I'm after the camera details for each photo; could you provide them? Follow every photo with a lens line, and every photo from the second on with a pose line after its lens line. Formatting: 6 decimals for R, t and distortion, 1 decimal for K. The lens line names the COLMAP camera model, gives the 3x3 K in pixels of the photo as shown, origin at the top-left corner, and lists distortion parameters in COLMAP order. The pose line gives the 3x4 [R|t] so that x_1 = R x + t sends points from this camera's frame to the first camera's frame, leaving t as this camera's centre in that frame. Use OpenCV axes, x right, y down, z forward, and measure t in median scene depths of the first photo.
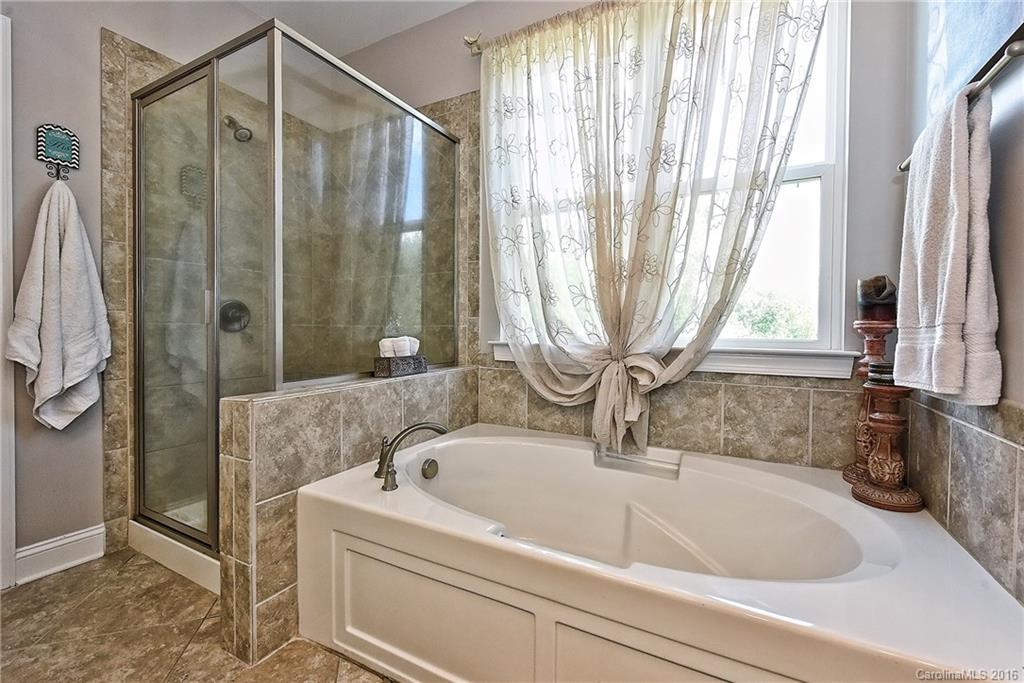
lens RADIAL K [[399.5, 0, 483.0], [0, 399.5, 345.5], [0, 0, 1]] dist [-0.002805, -0.001103]
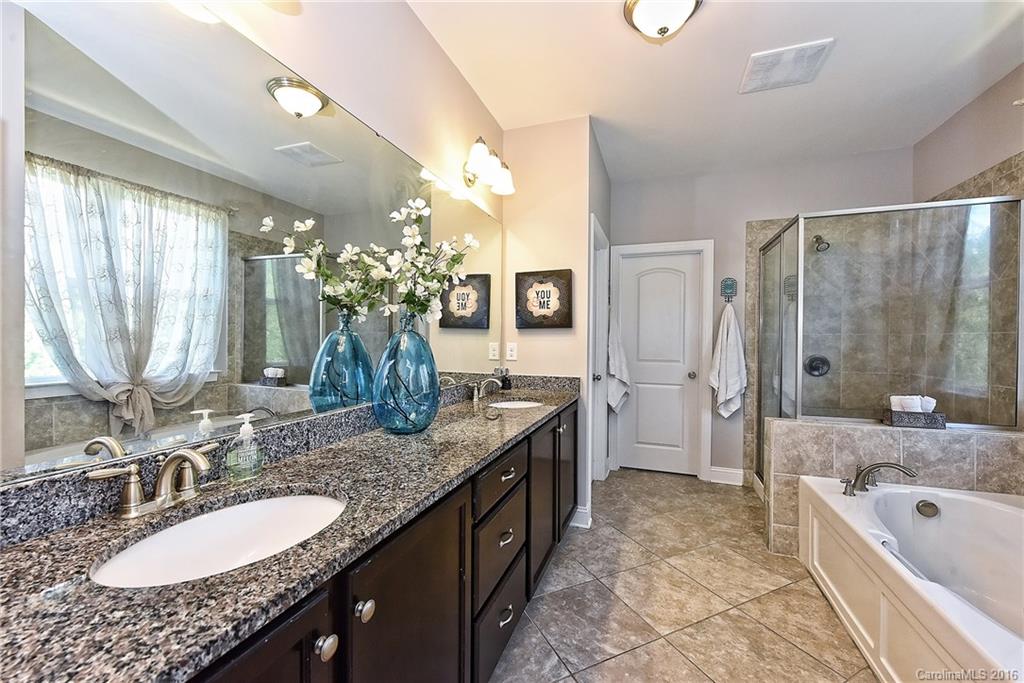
lens RADIAL K [[399.5, 0, 511.7], [0, 399.5, 341.6], [0, 0, 1]] dist [-0.002805, -0.001103]
pose [[0.112084, -0.000183, -0.993699, 0.921410], [-0.025559, 0.999669, -0.003067, -0.160957], [0.993370, 0.025742, 0.112043, -0.397362]]
